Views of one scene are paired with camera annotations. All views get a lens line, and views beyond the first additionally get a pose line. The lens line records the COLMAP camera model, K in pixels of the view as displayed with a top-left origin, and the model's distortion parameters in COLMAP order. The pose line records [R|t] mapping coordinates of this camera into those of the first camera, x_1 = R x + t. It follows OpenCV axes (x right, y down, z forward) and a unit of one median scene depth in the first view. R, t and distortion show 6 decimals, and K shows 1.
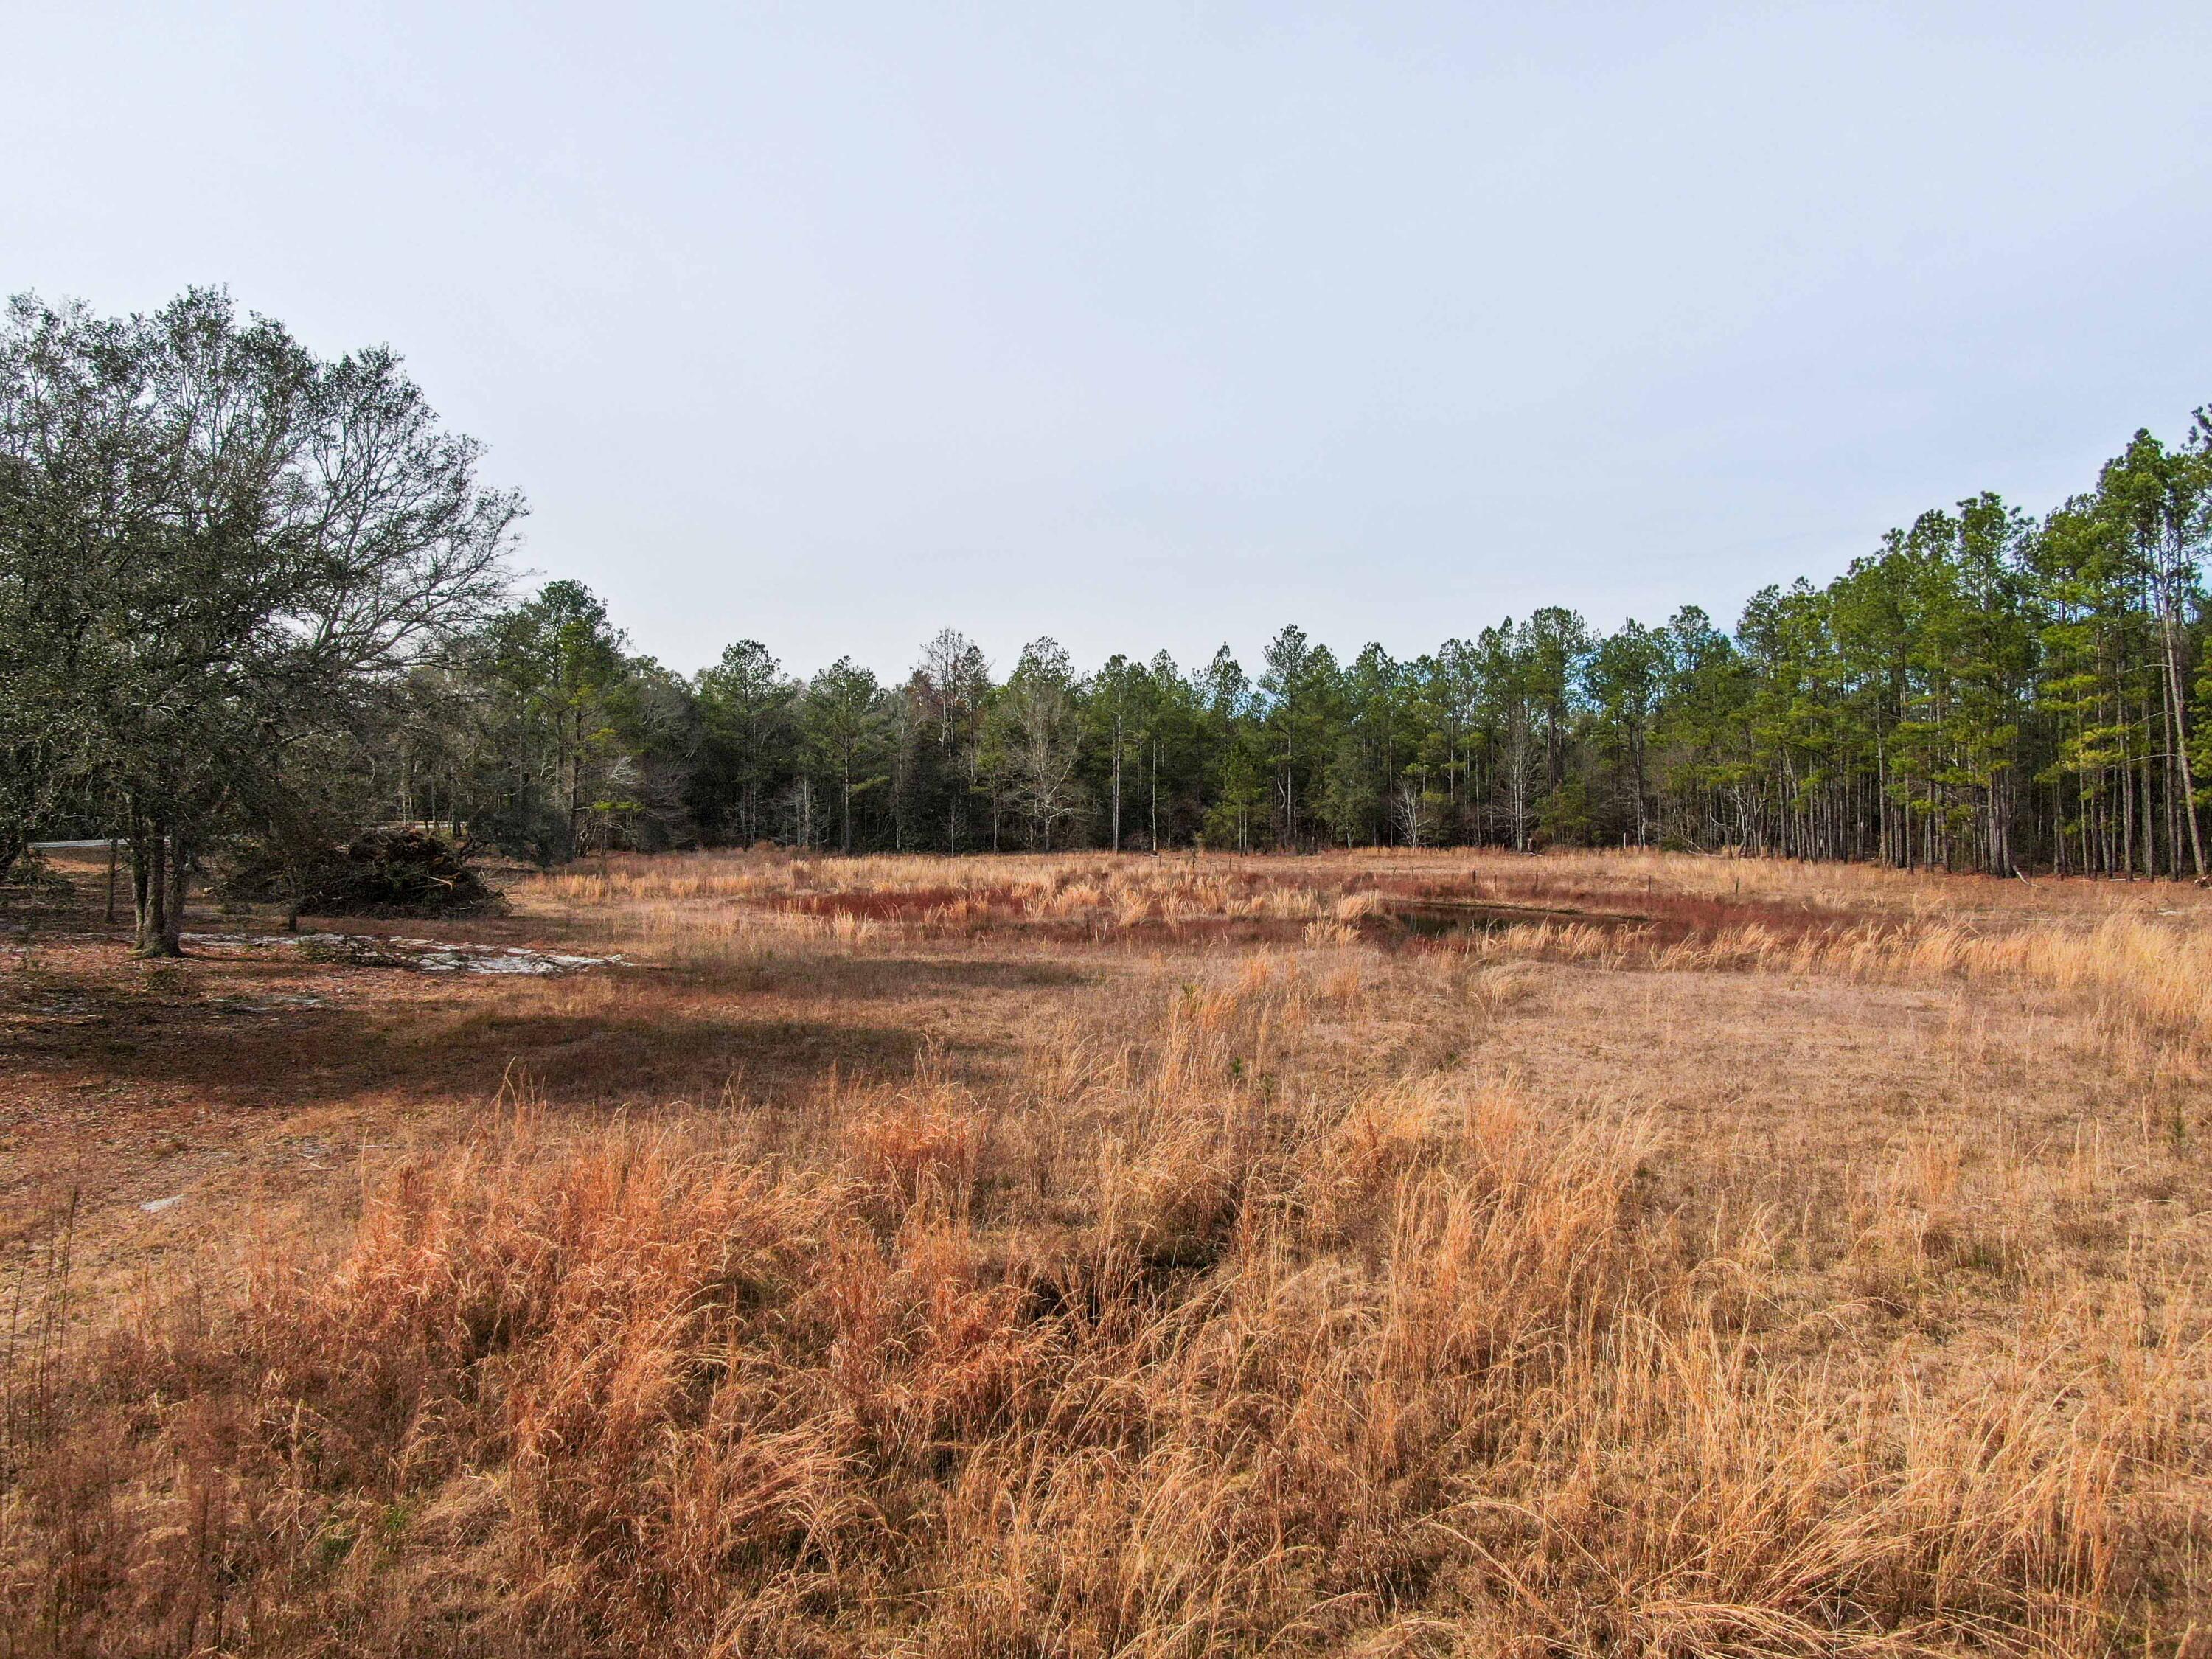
lens RADIAL K [[1600.9, 0, 1047.7], [0, 1600.9, 837.7], [0, 0, 1]] dist [-0.007072, -0.003099]
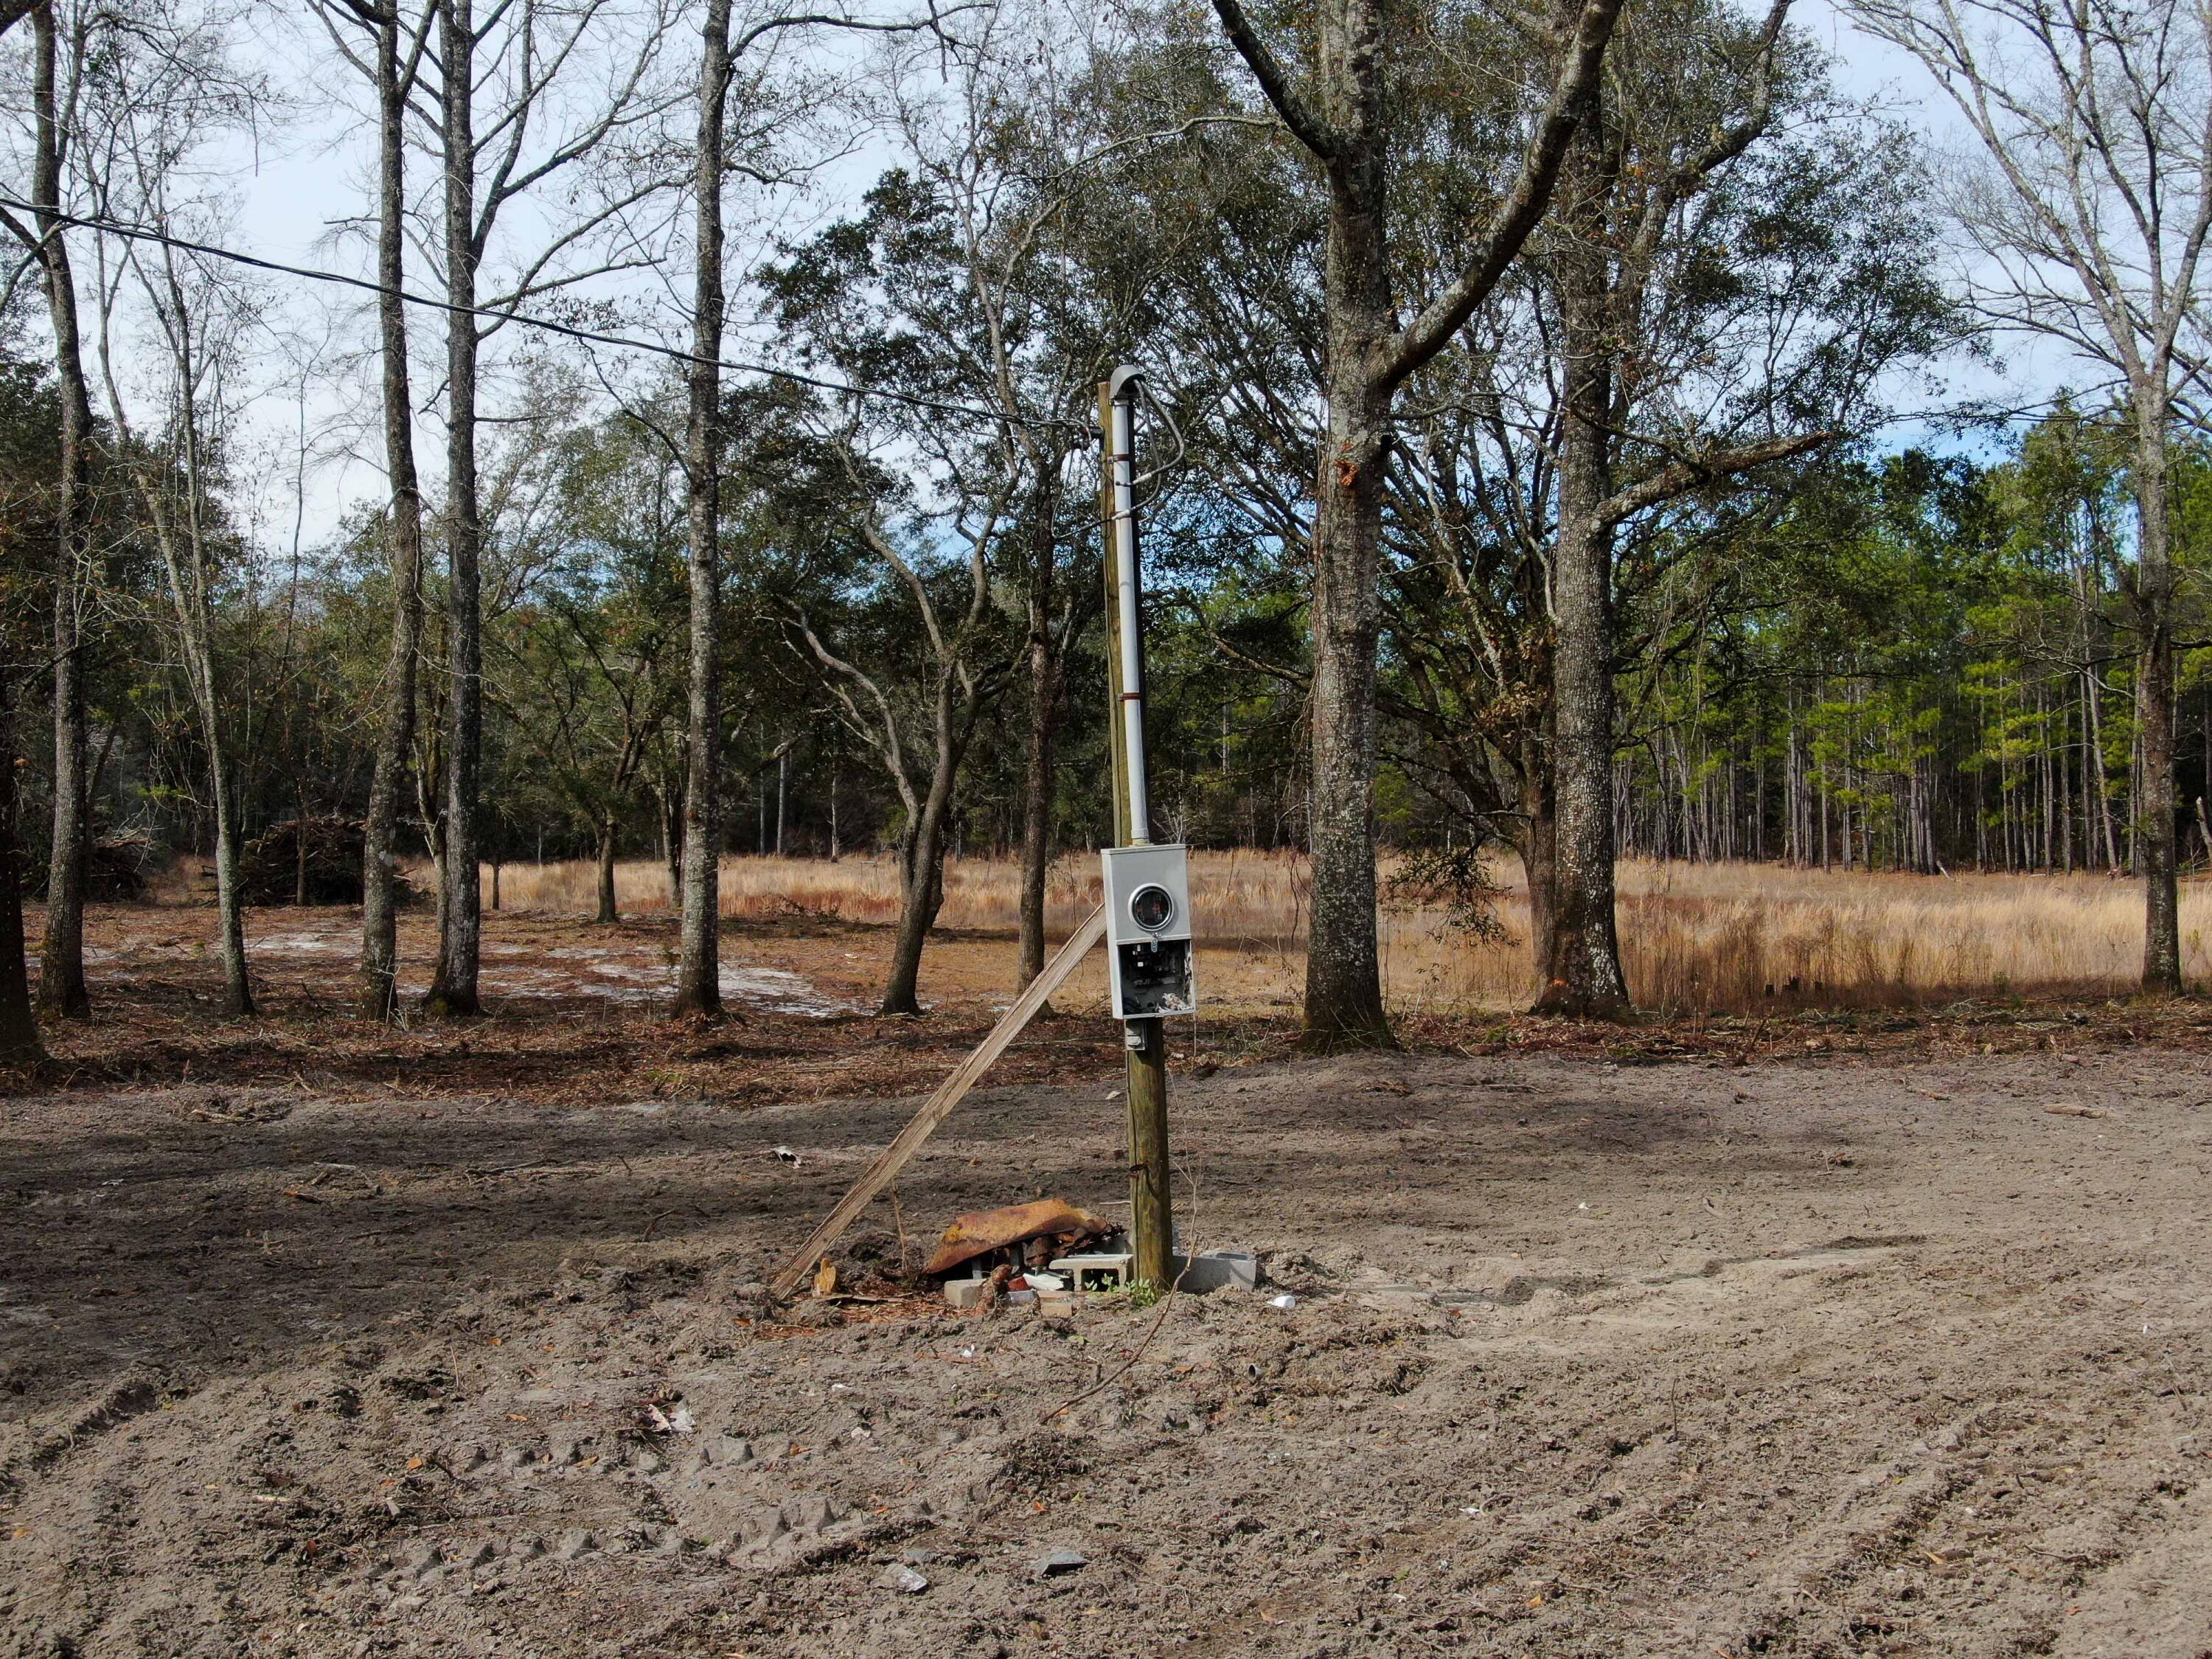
lens RADIAL K [[3041.9, 0, 1105.8], [0, 3041.9, 845.0], [0, 0, 1]] dist [0.109132, 0.000000]
pose [[0.956377, -0.005736, 0.292078, -0.383906], [0.005502, 0.999984, 0.001623, 0.002683], [-0.292083, 0.000055, 0.956393, -0.571935]]
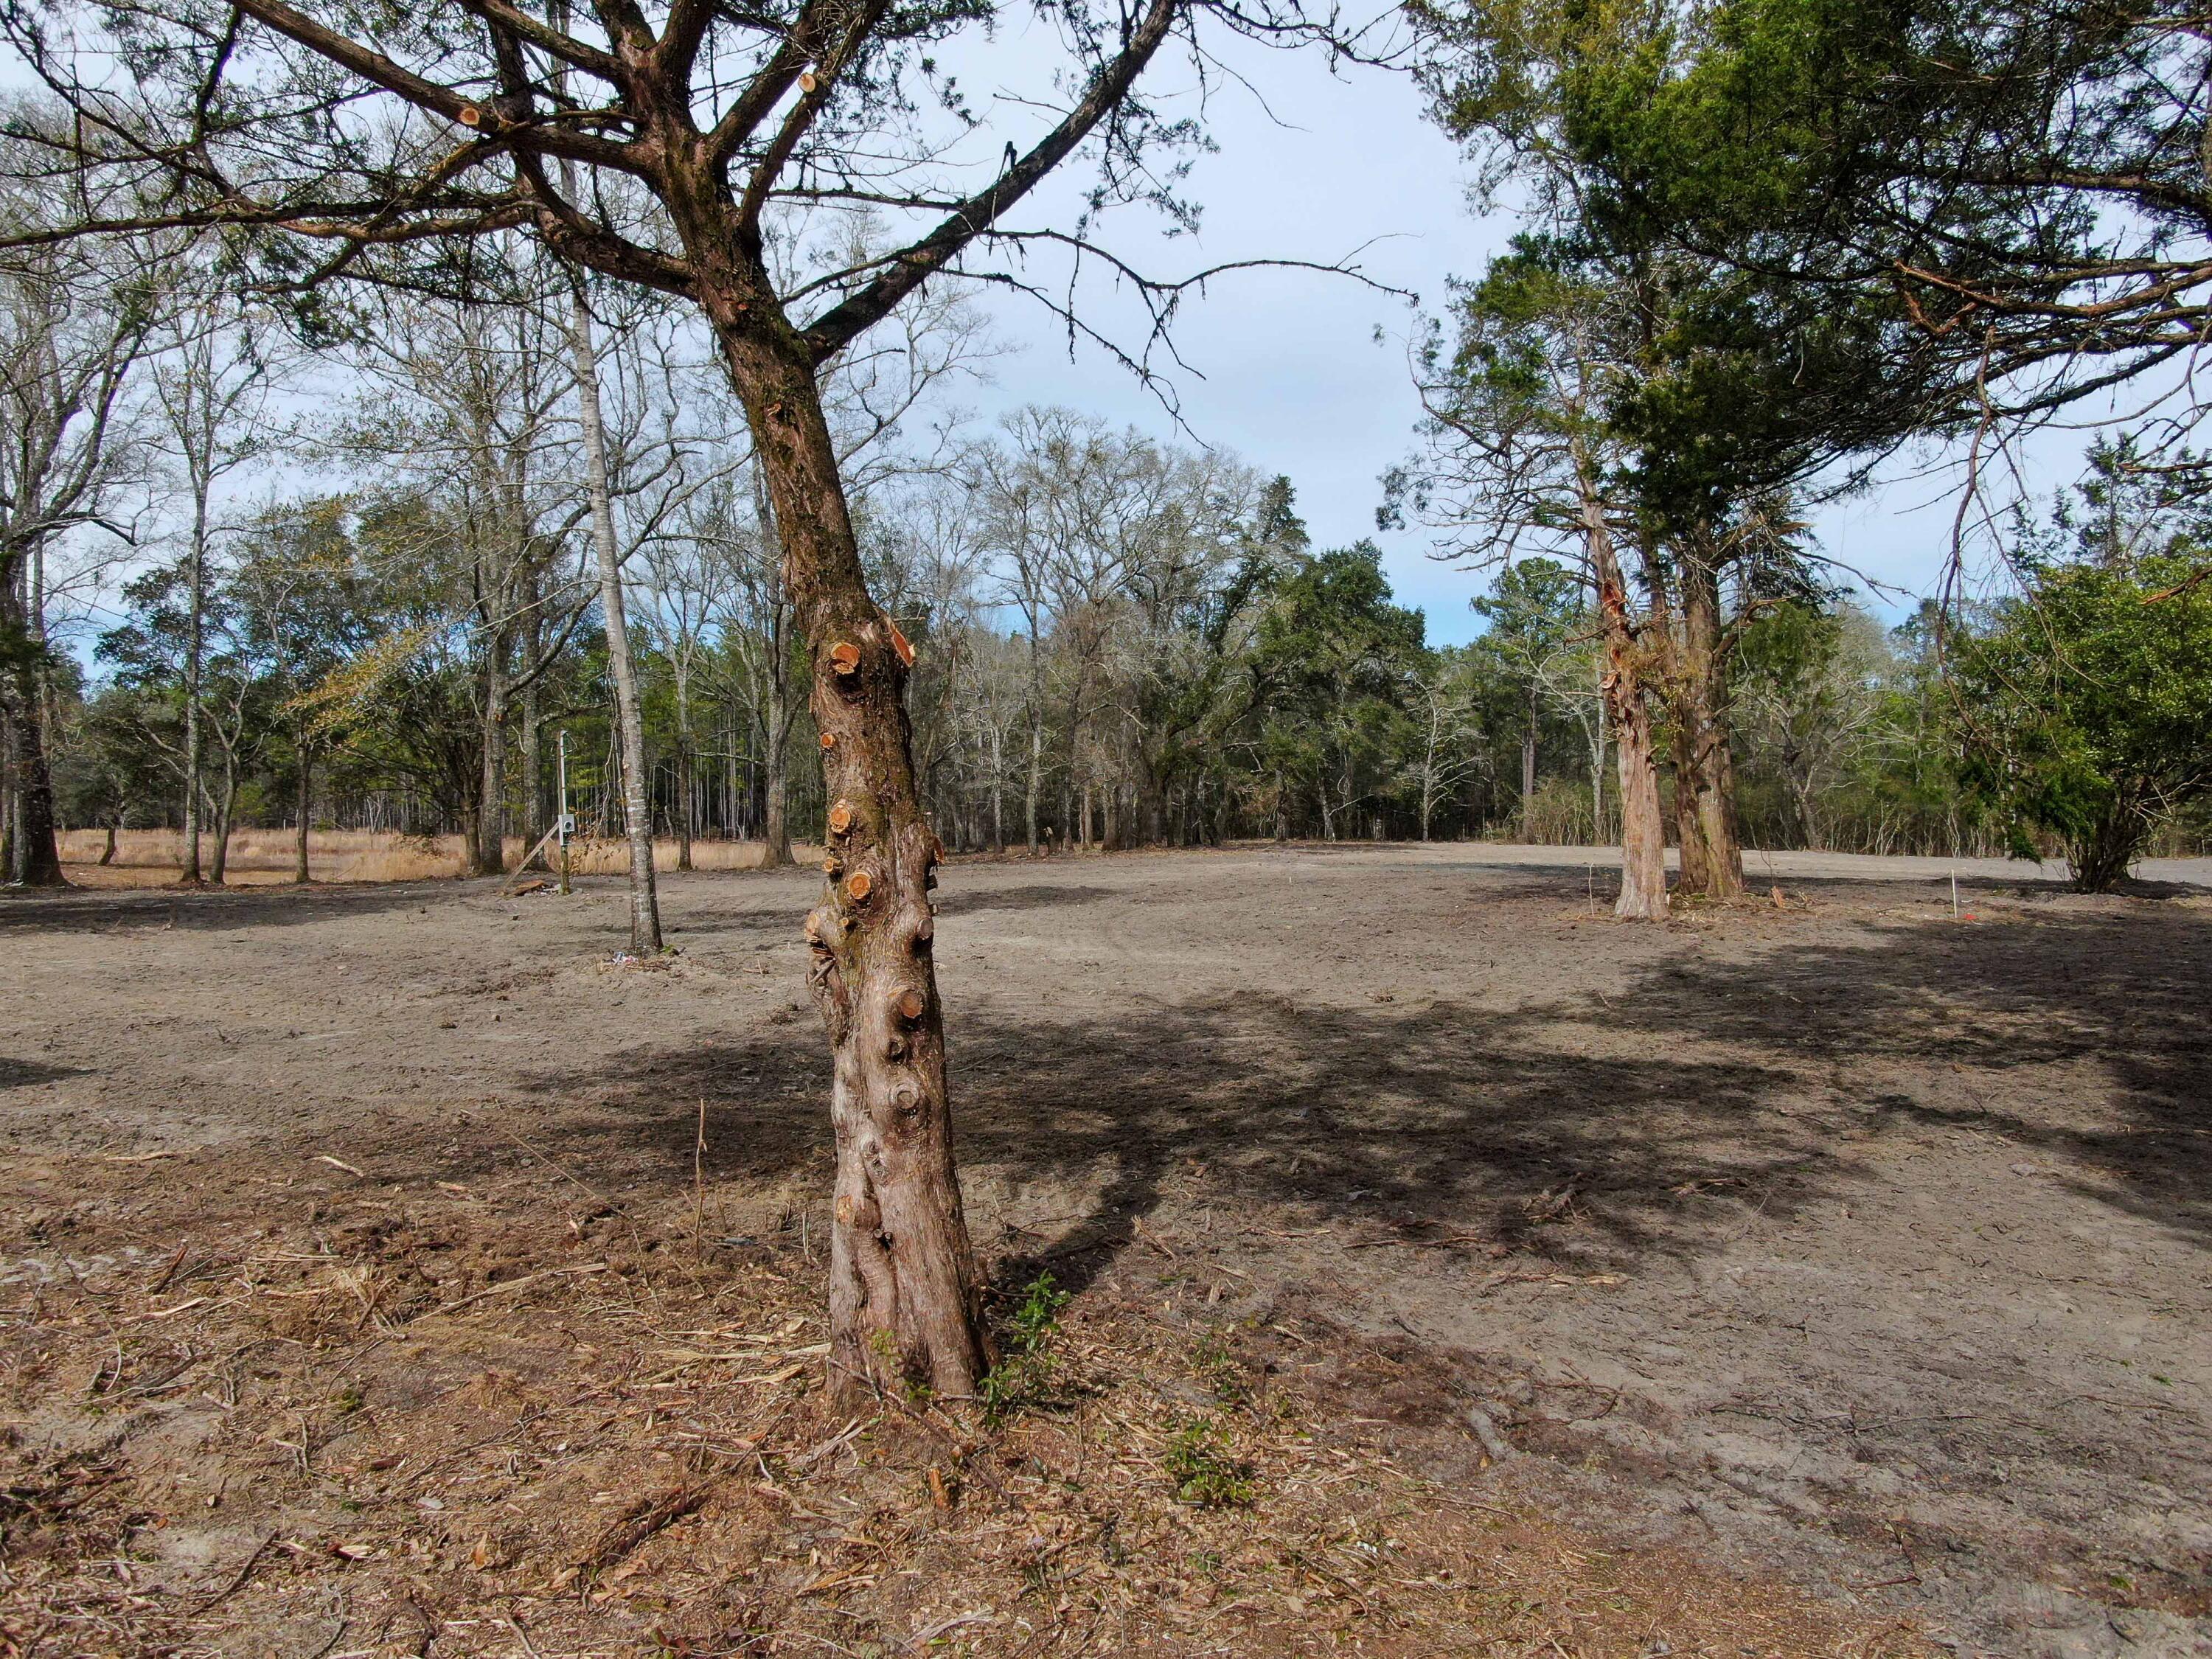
lens RADIAL K [[1600.9, 0, 1105.8], [0, 1600.9, 834.9], [0, 0, 1]] dist [-0.007072, -0.003099]
pose [[0.607816, -0.006729, 0.794049, -0.600936], [0.002153, 0.999974, 0.006826, 0.005896], [-0.794075, -0.002440, 0.607815, -0.820078]]
